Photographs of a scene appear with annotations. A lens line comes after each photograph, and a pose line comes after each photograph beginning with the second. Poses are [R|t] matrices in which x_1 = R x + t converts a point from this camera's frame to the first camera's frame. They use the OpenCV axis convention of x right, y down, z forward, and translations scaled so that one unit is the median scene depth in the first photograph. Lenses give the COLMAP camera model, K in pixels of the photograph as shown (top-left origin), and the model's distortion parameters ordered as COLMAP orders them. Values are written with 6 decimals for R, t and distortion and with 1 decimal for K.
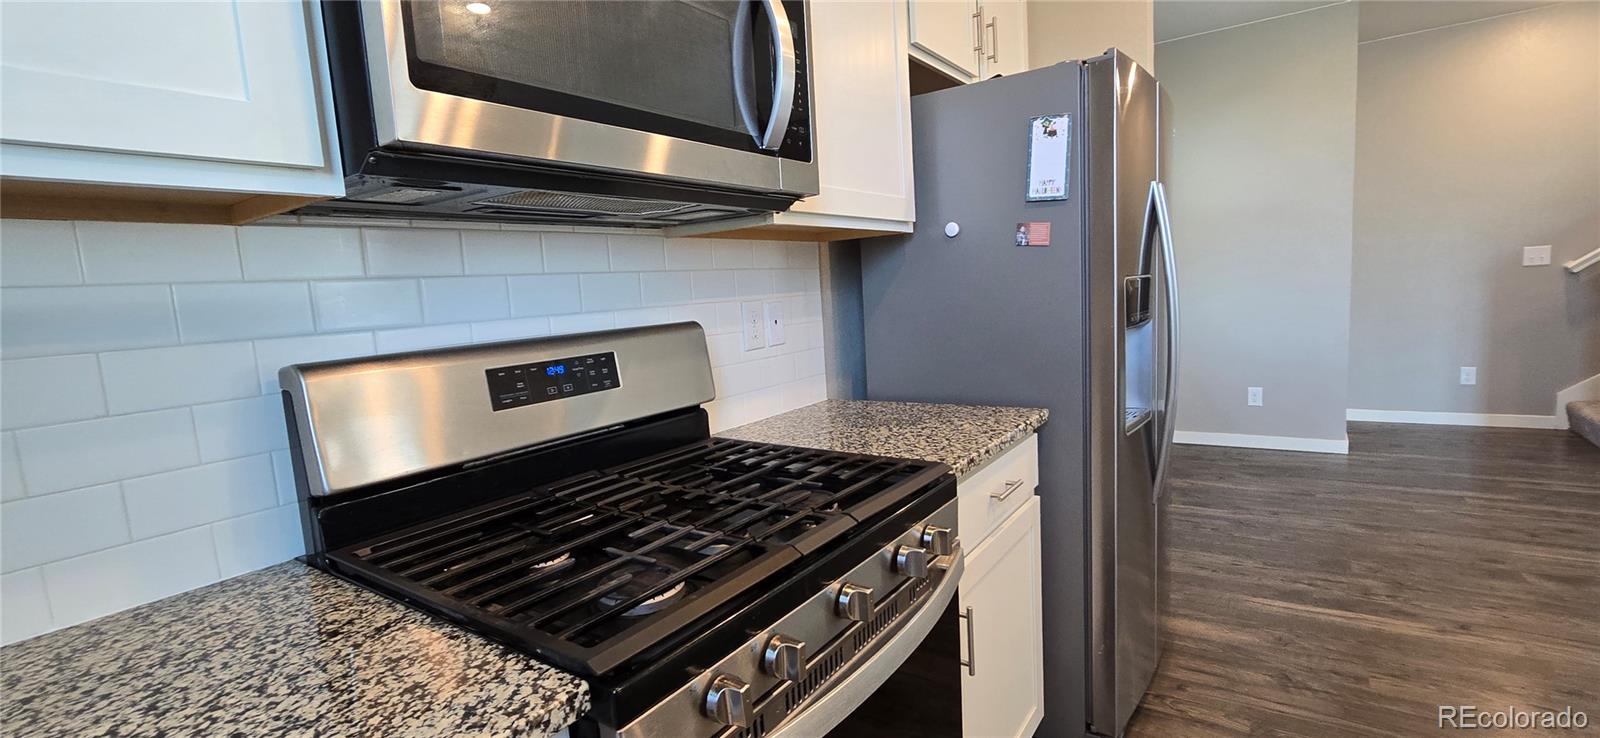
lens RADIAL K [[703.5, 0, 796.9], [0, 703.5, 372.7], [0, 0, 1]] dist [-0.010005, 0.002525]
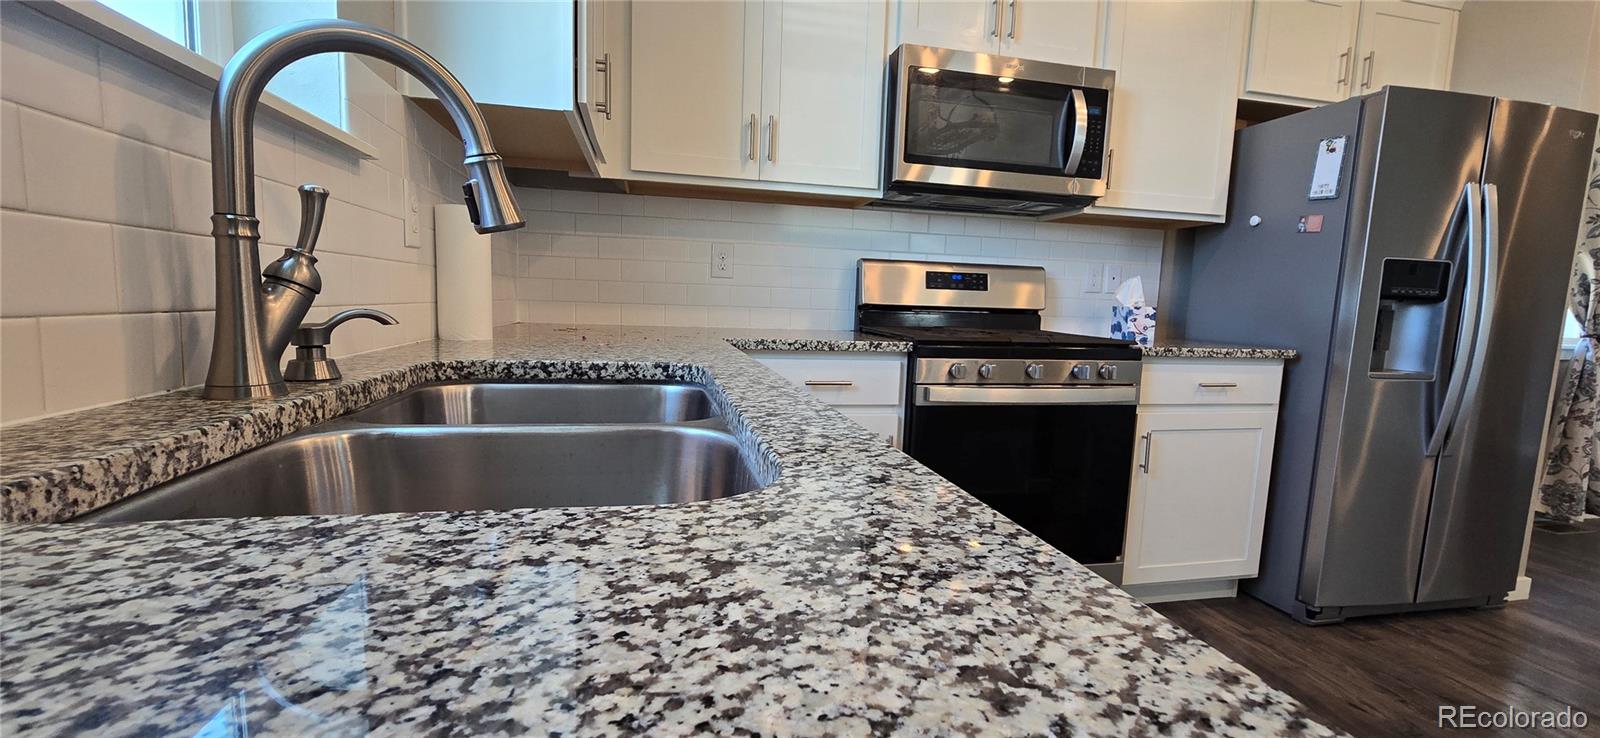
lens RADIAL K [[657.2, 0, 803.1], [0, 657.2, 377.3], [0, 0, 1]] dist [-0.003817, -0.000055]
pose [[0.744872, 0.166075, -0.646208, 0.502941], [-0.157550, 0.984918, 0.071519, 0.172217], [0.648339, 0.048538, 0.759803, -0.638648]]
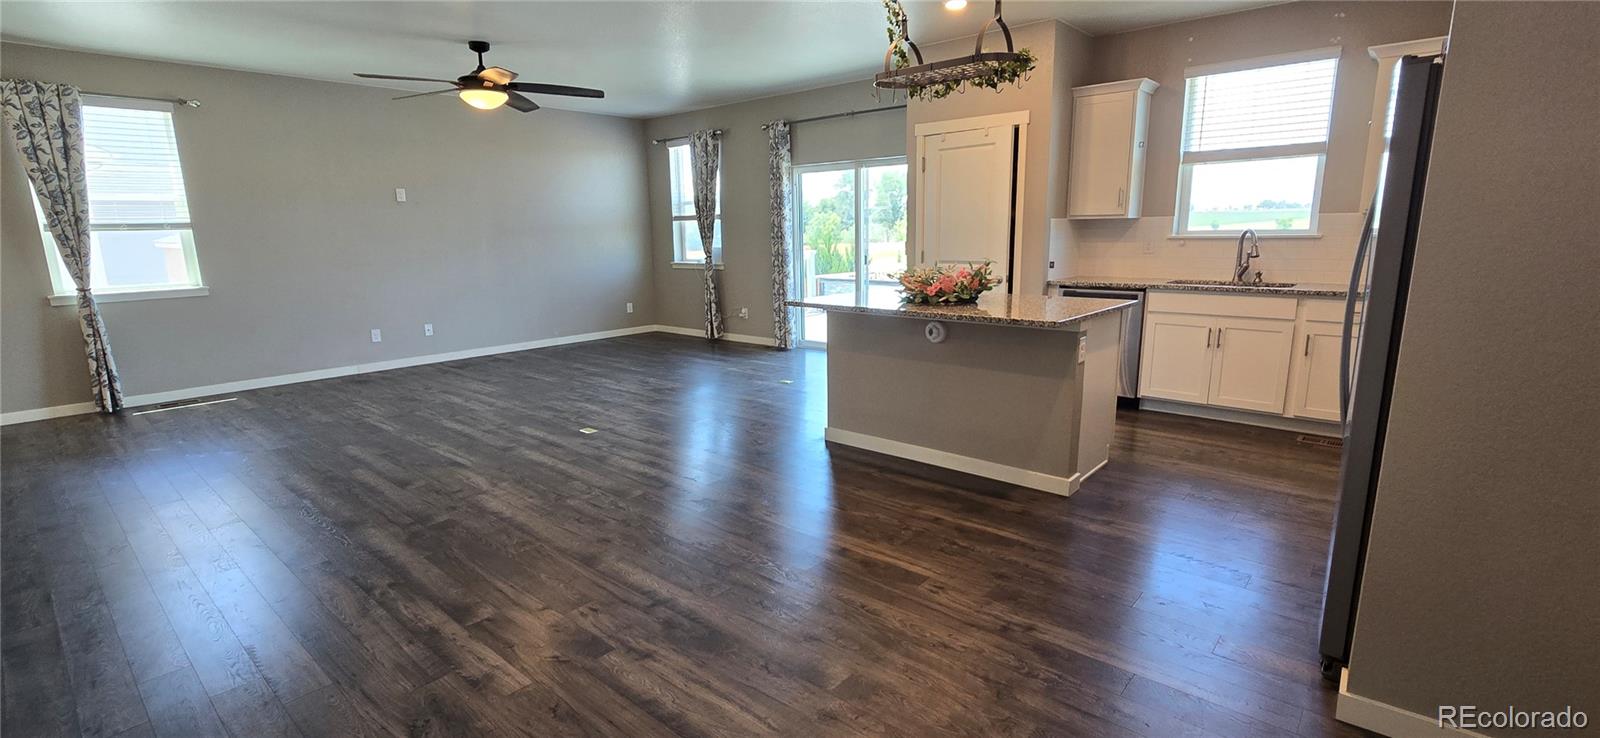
lens RADIAL K [[703.5, 0, 793.0], [0, 703.5, 372.1], [0, 0, 1]] dist [-0.010005, 0.002525]
pose [[-0.990636, 0.057406, 0.123875, 1.580920], [0.092813, 0.948573, 0.302645, -0.471394], [-0.100131, 0.311308, -0.945019, 2.674454]]
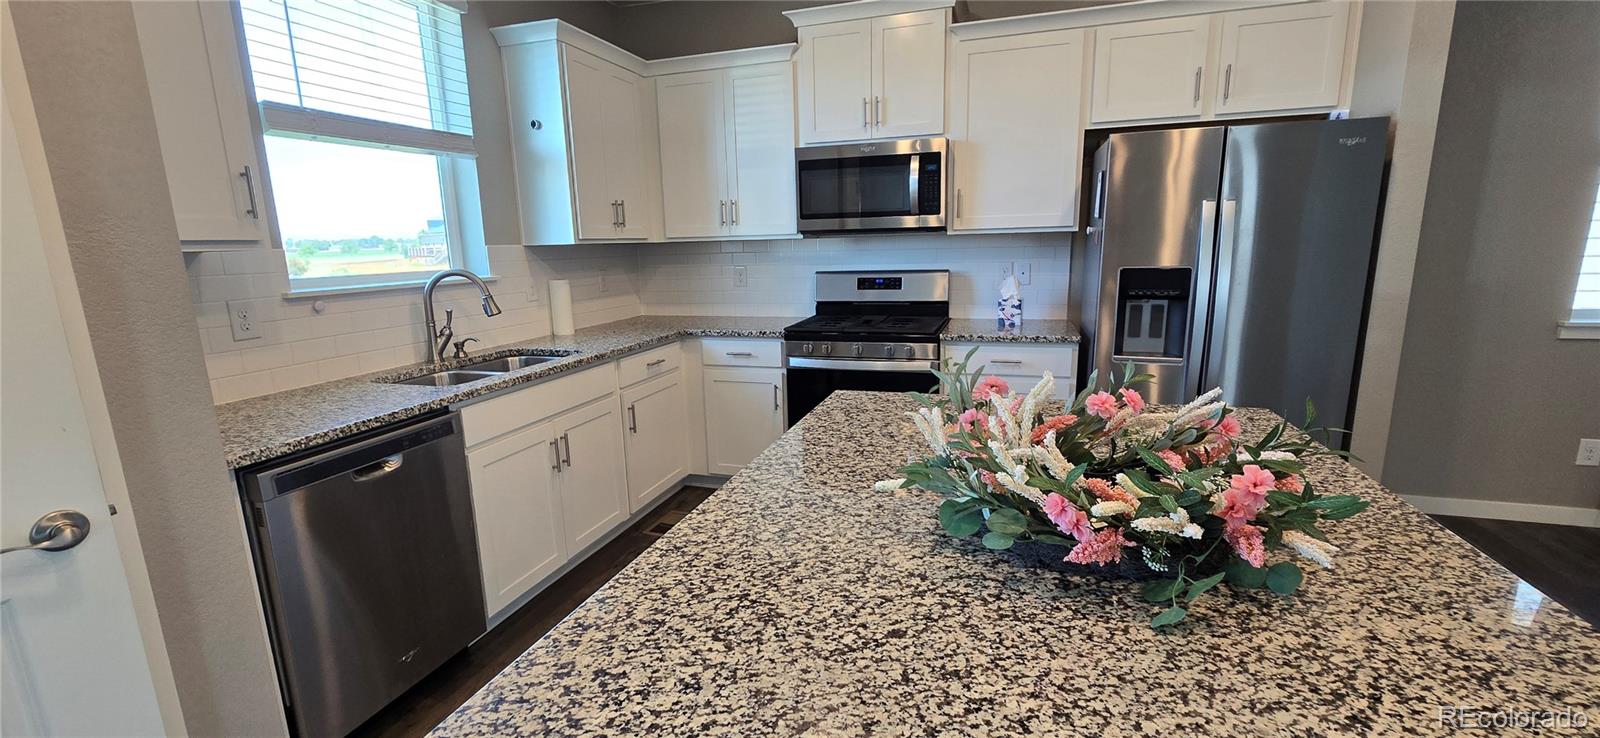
lens RADIAL K [[657.2, 0, 803.5], [0, 657.2, 377.2], [0, 0, 1]] dist [-0.003817, -0.000055]
pose [[0.304644, 0.248709, -0.919421, 1.798669], [-0.102339, 0.968265, 0.228012, -0.167251], [0.946952, 0.024630, 0.320429, -0.216604]]
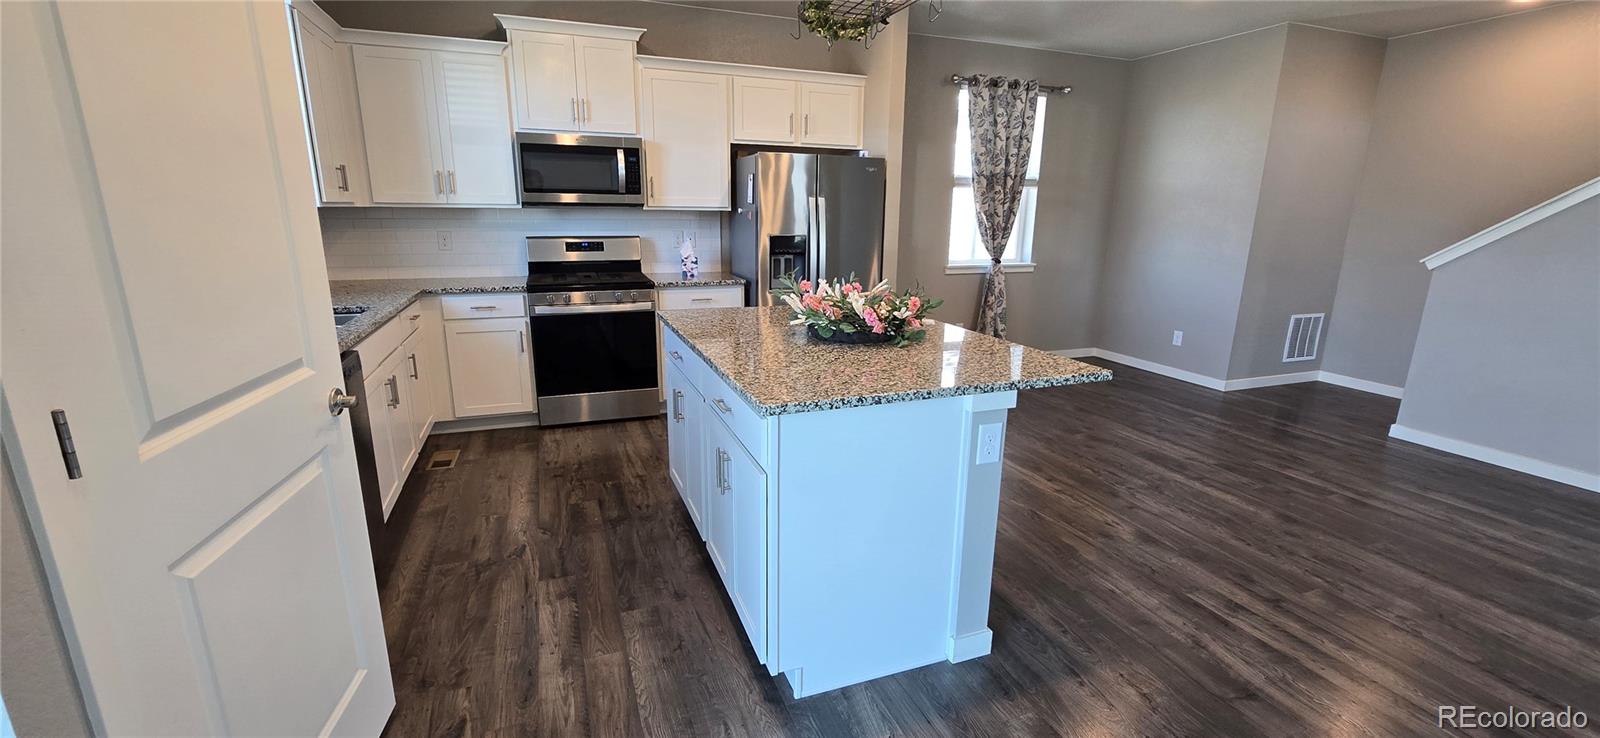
lens RADIAL K [[657.2, 0, 805.7], [0, 657.2, 373.2], [0, 0, 1]] dist [-0.003817, -0.000055]
pose [[0.833876, 0.205885, -0.512115, 2.067342], [-0.129404, 0.974891, 0.181226, -0.096467], [0.536568, -0.084851, 0.839580, -1.148609]]
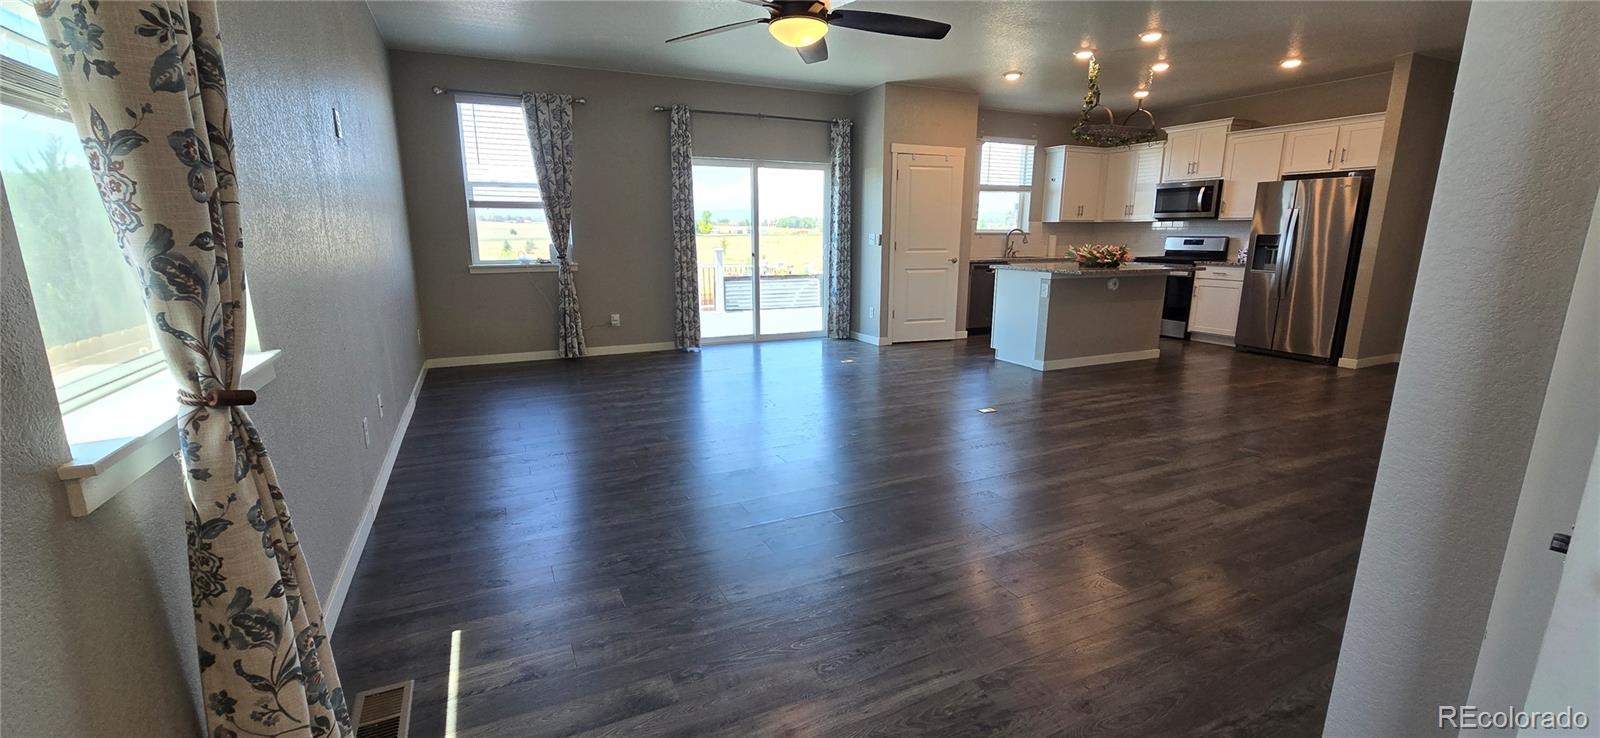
lens RADIAL K [[657.2, 0, 789.6], [0, 657.2, 375.8], [0, 0, 1]] dist [-0.003817, -0.000055]
pose [[-0.495610, 0.248013, -0.832382, 5.608454], [-0.067476, 0.944473, 0.321587, -0.426624], [0.865920, 0.215548, -0.451355, 0.543003]]
